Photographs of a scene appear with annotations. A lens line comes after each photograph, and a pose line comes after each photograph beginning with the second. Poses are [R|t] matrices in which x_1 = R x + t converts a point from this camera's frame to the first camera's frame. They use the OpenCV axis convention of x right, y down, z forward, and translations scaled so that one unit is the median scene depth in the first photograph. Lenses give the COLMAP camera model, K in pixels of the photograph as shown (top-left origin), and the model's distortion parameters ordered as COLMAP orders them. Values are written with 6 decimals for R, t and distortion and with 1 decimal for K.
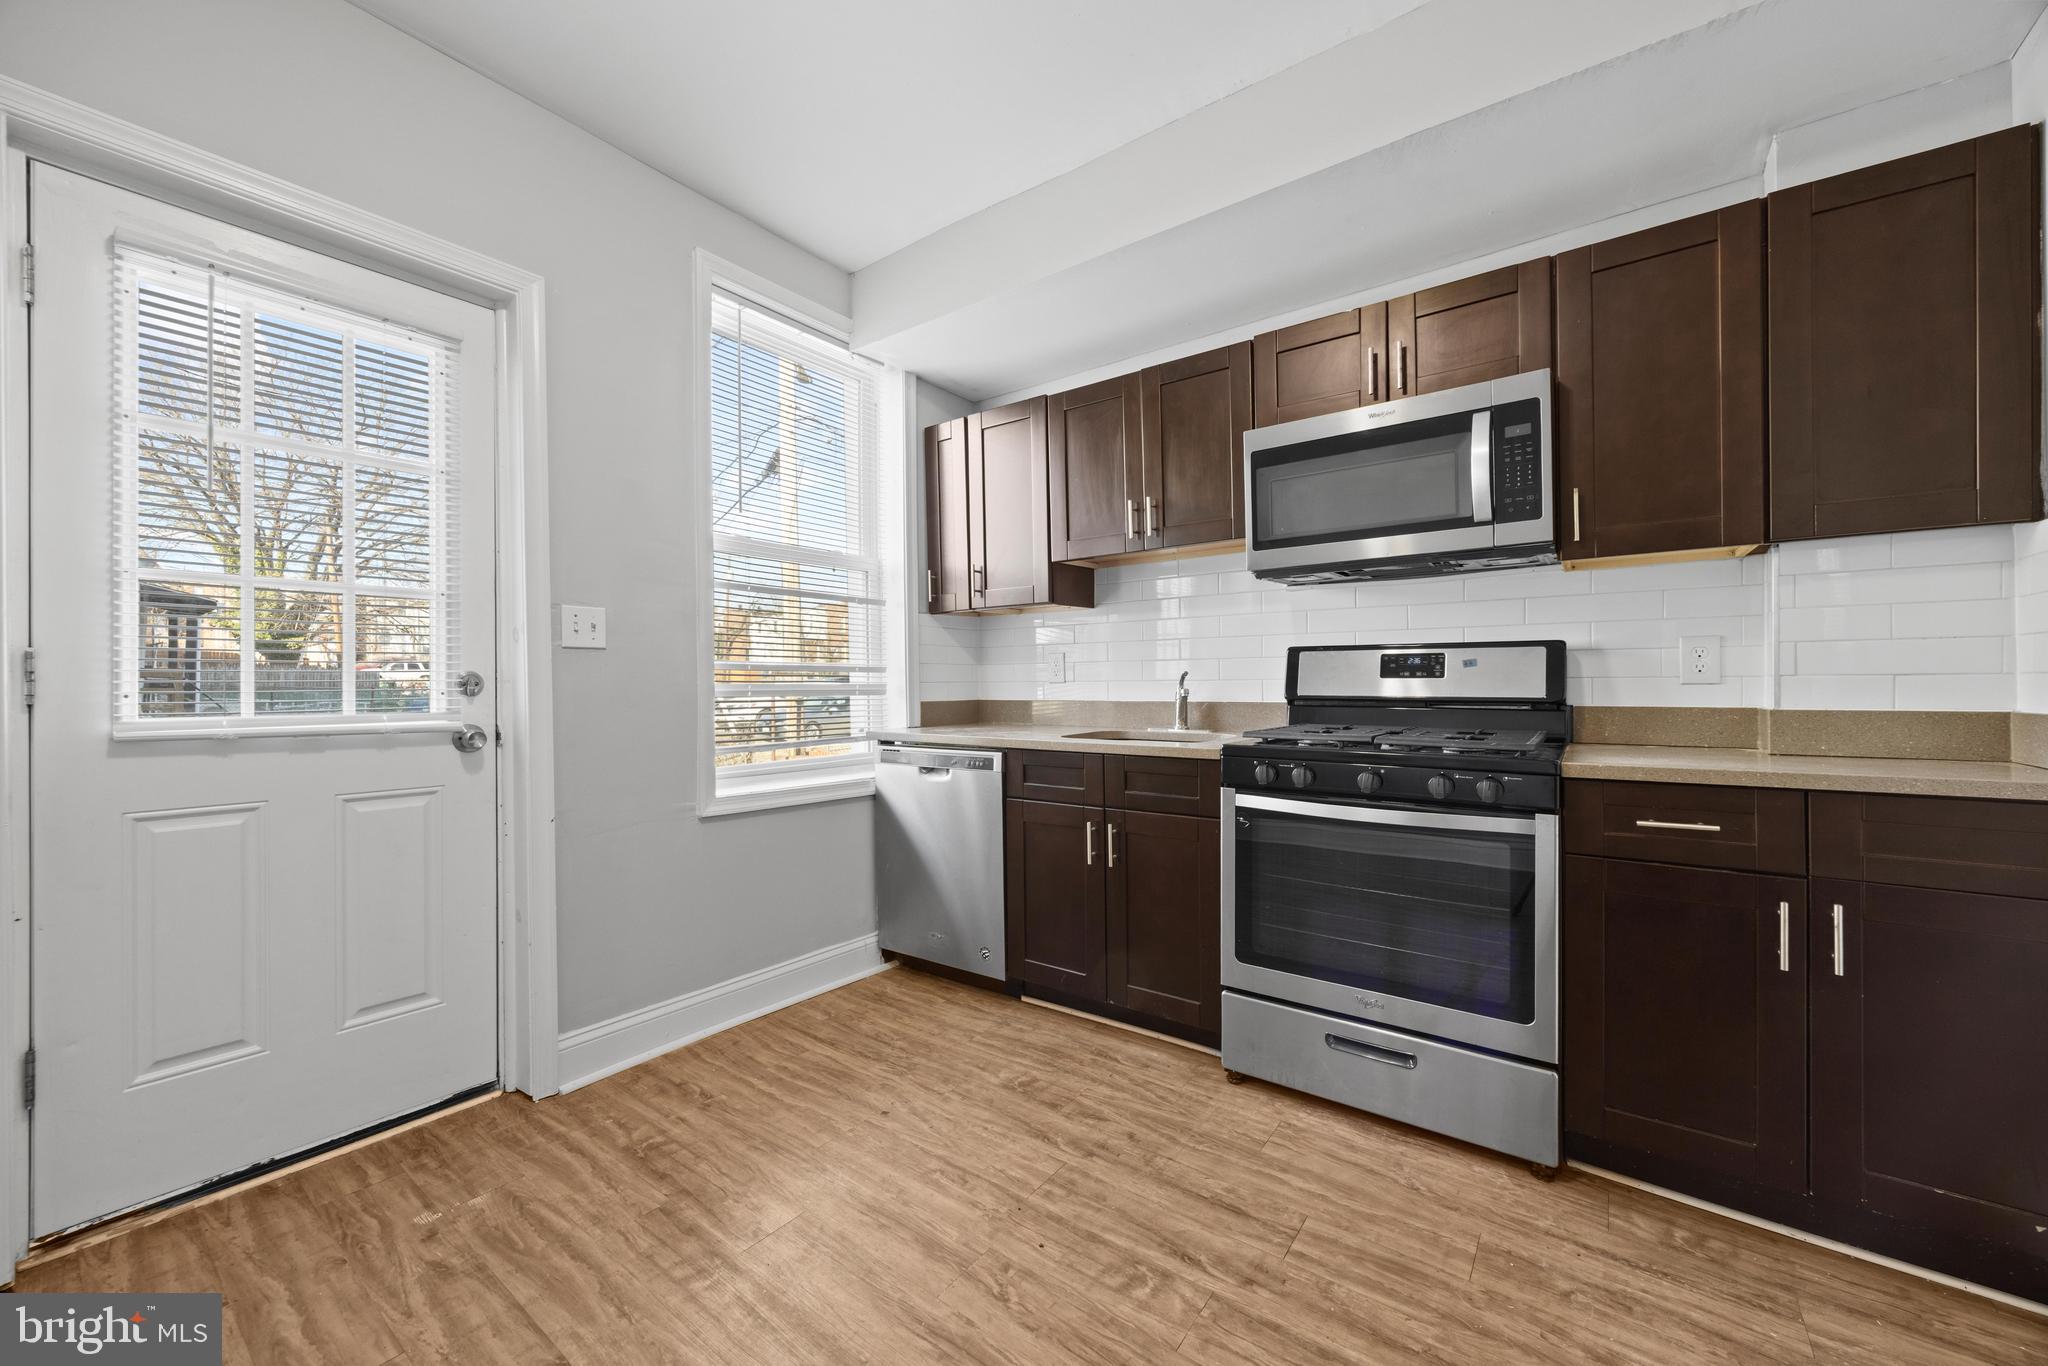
lens RADIAL K [[777.4, 0, 1016.9], [0, 777.4, 686.9], [0, 0, 1]] dist [-0.002482, 0.000594]
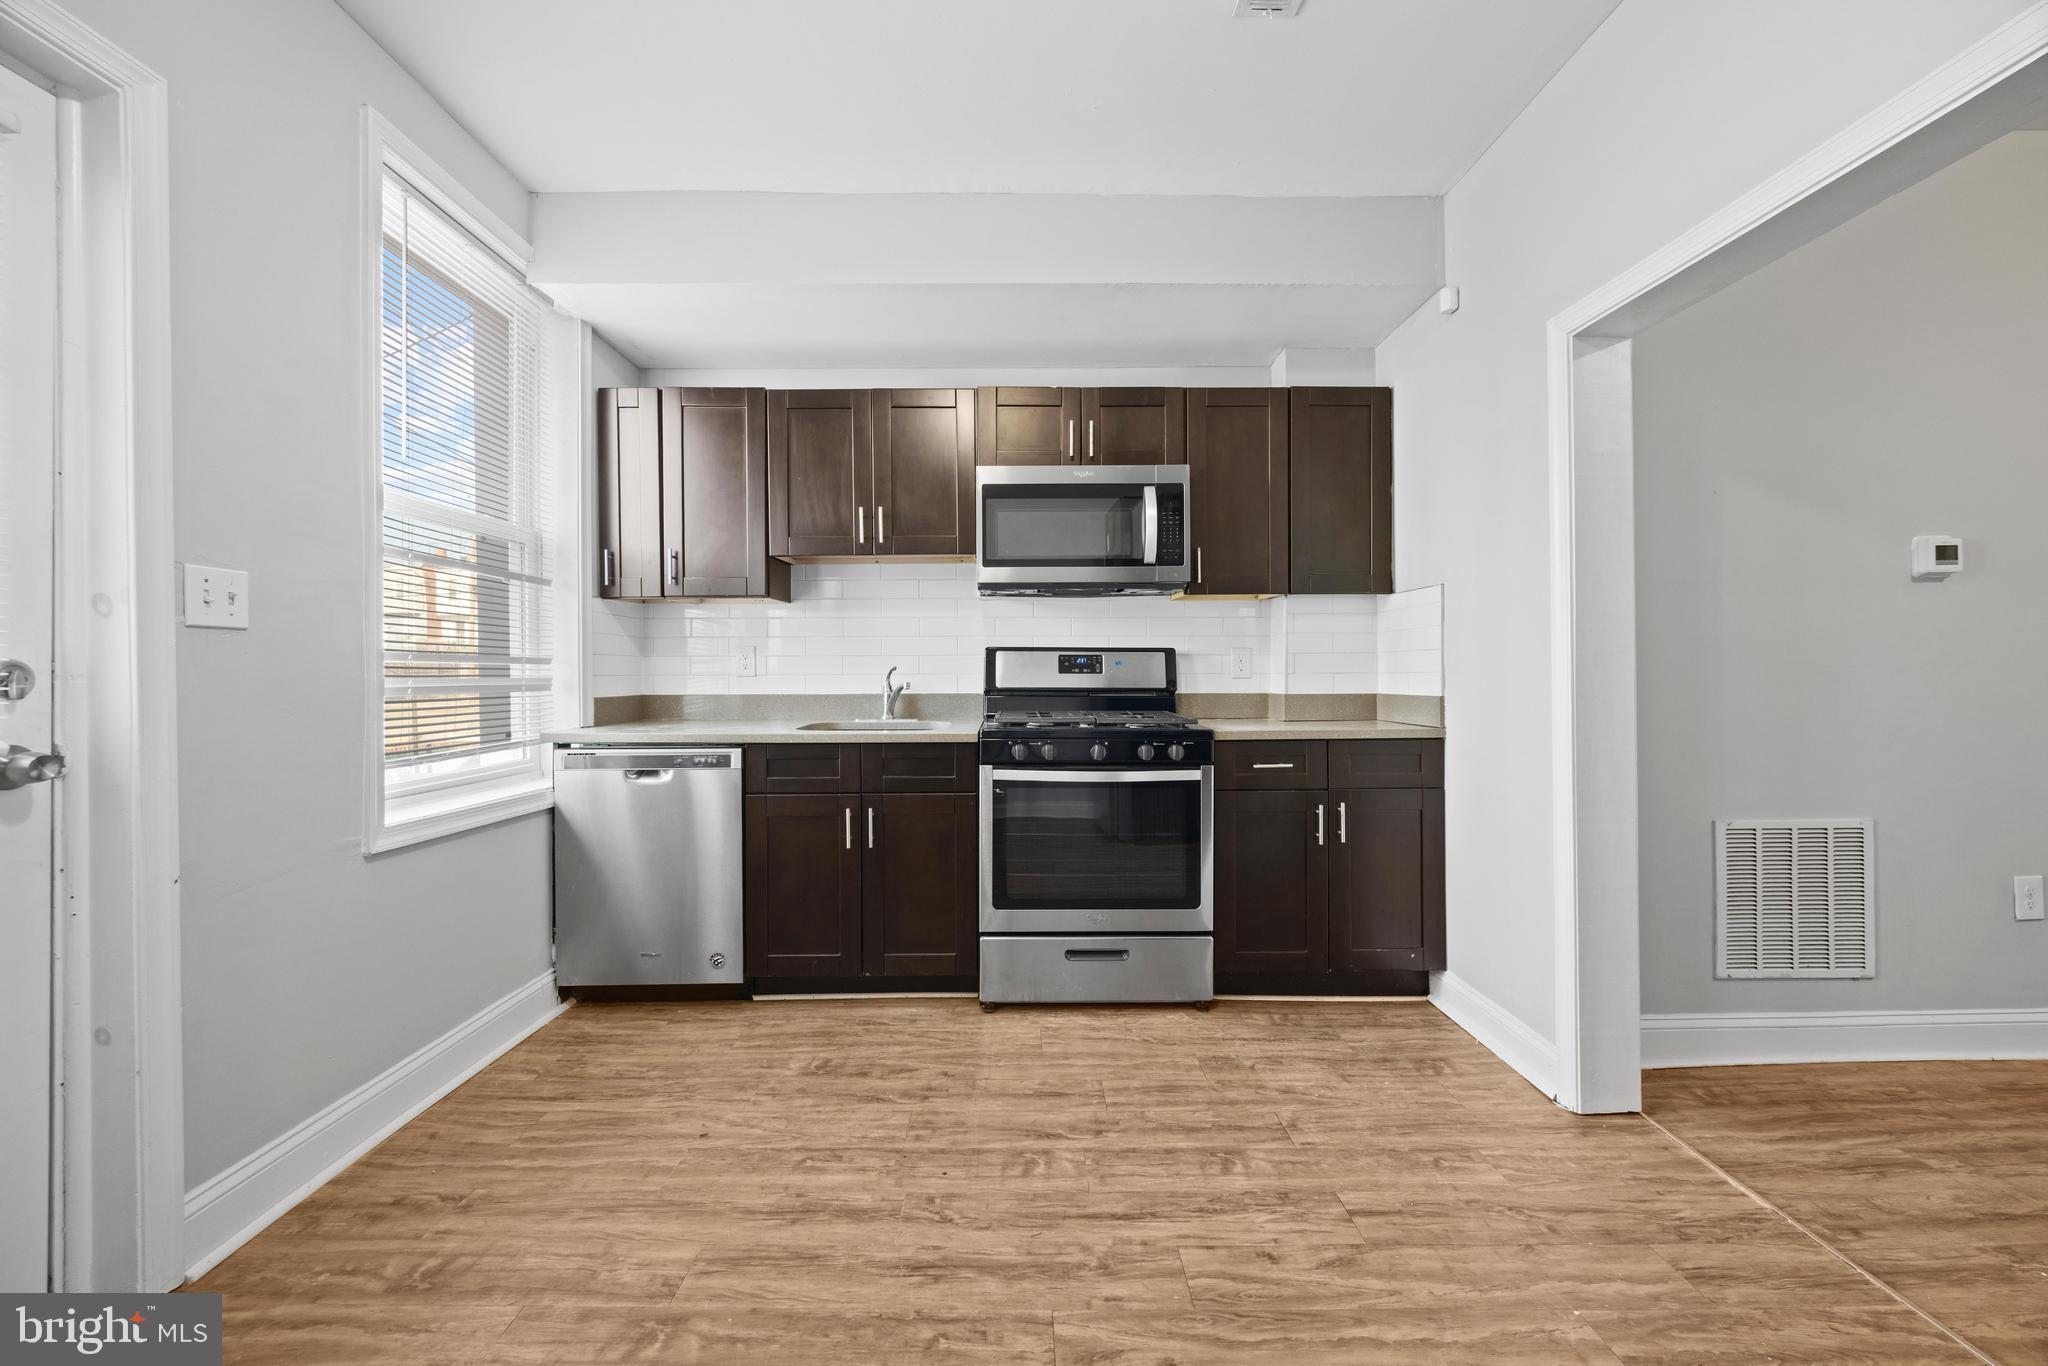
lens RADIAL K [[777.4, 0, 1018.3], [0, 777.4, 668.1], [0, 0, 1]] dist [-0.002482, 0.000594]
pose [[0.797395, 0.007362, 0.603413, -0.415675], [0.000700, 0.999914, -0.013125, -0.003957], [-0.603457, 0.010888, 0.797321, 0.014186]]
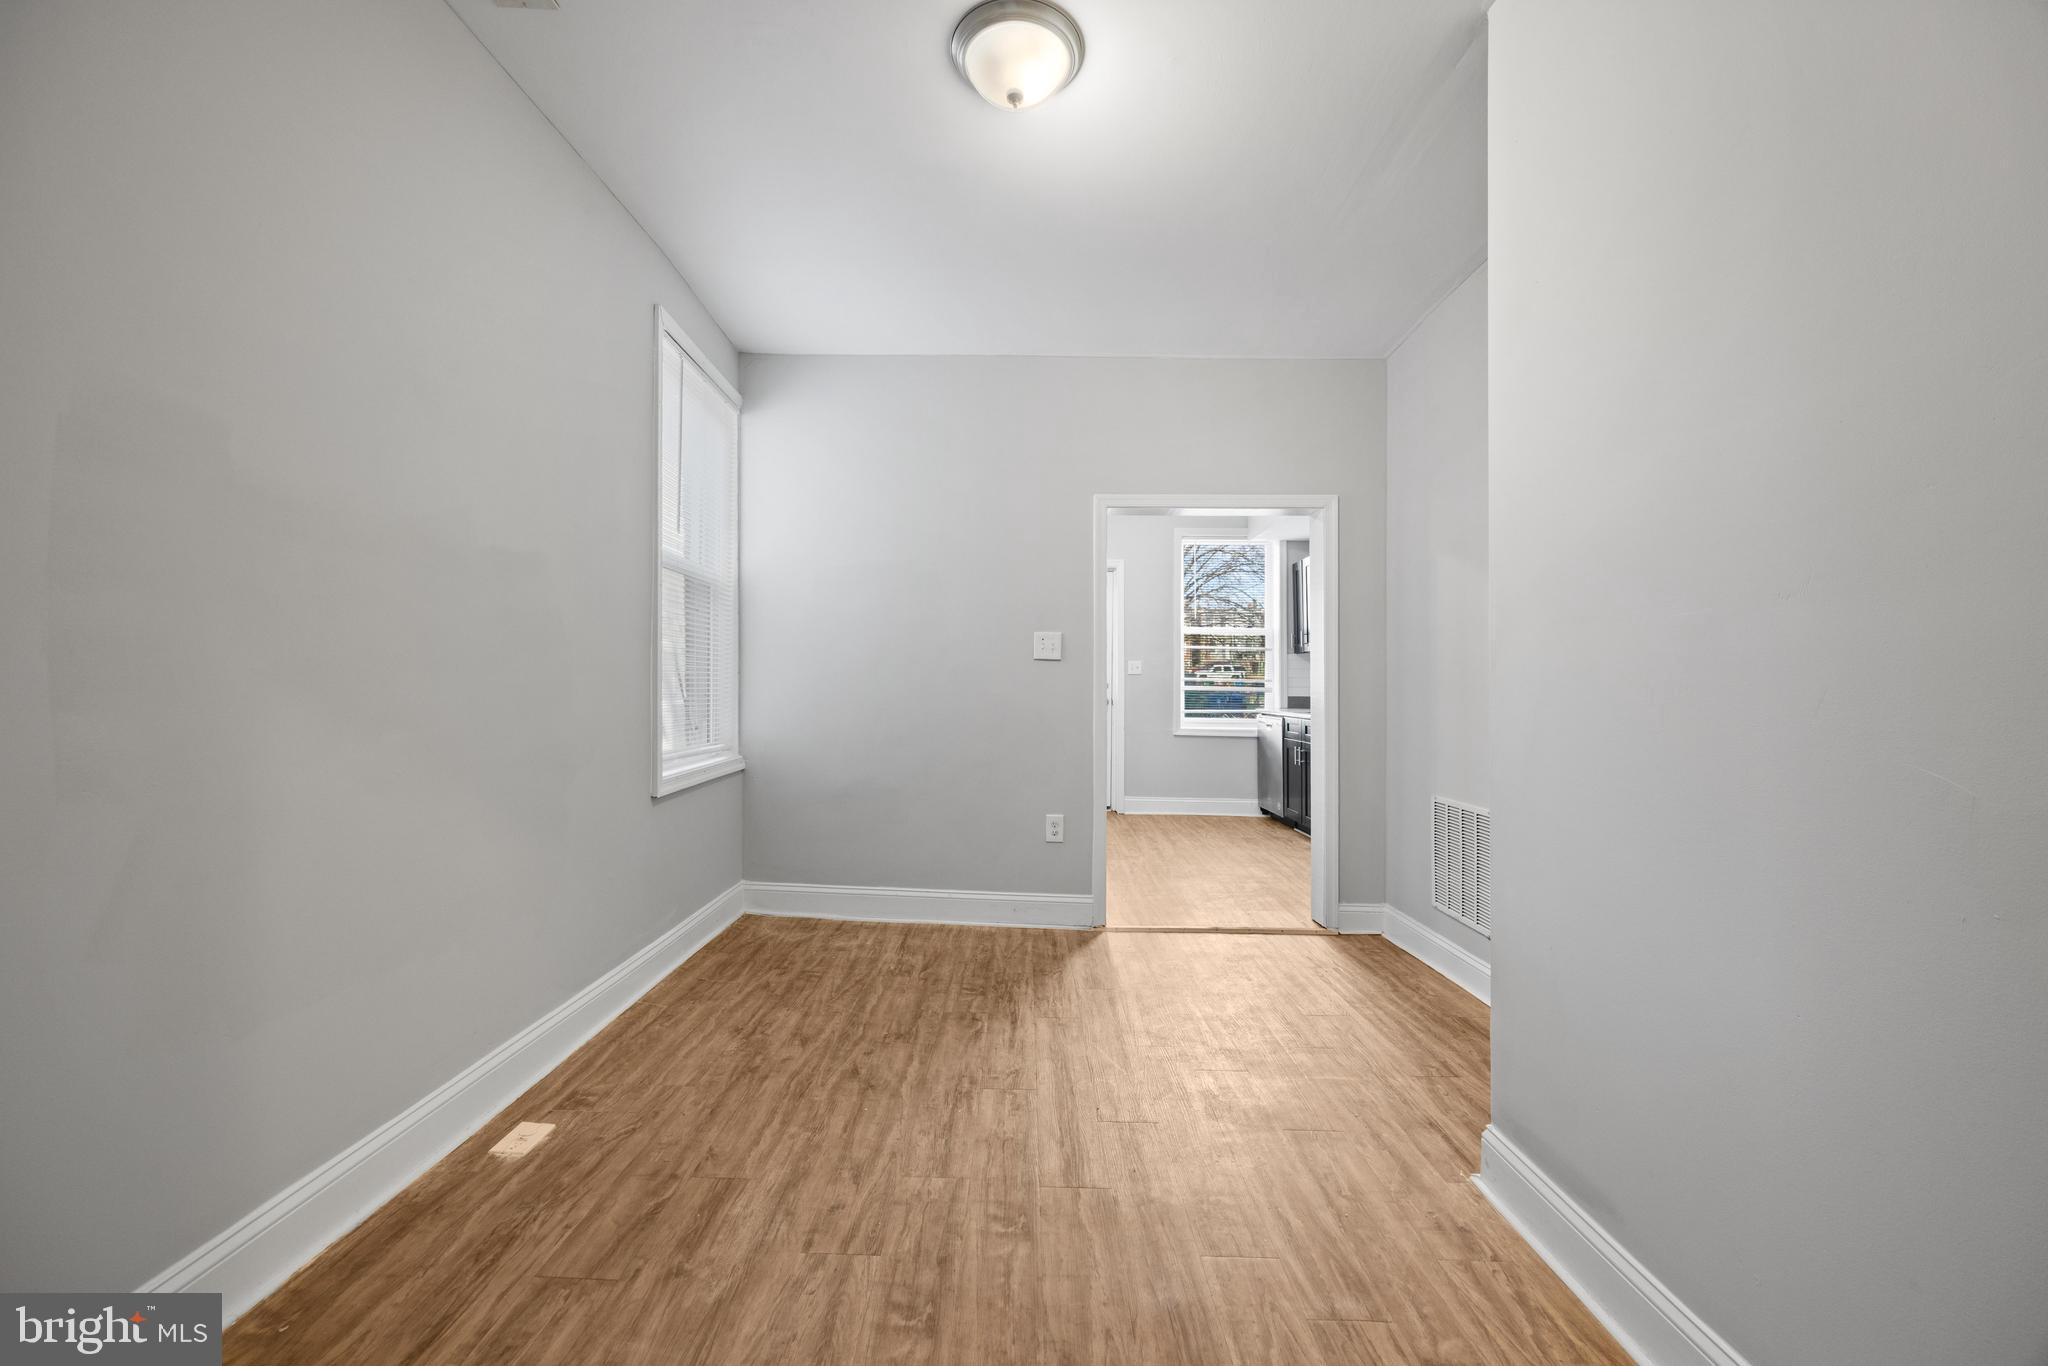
lens RADIAL K [[777.4, 0, 1021.5], [0, 777.4, 682.1], [0, 0, 1]] dist [-0.002482, 0.000594]
pose [[0.595989, 0.008805, -0.802944, 1.714144], [-0.014546, 0.999894, 0.000168, -0.013362], [0.802861, 0.011580, 0.596054, -1.246174]]
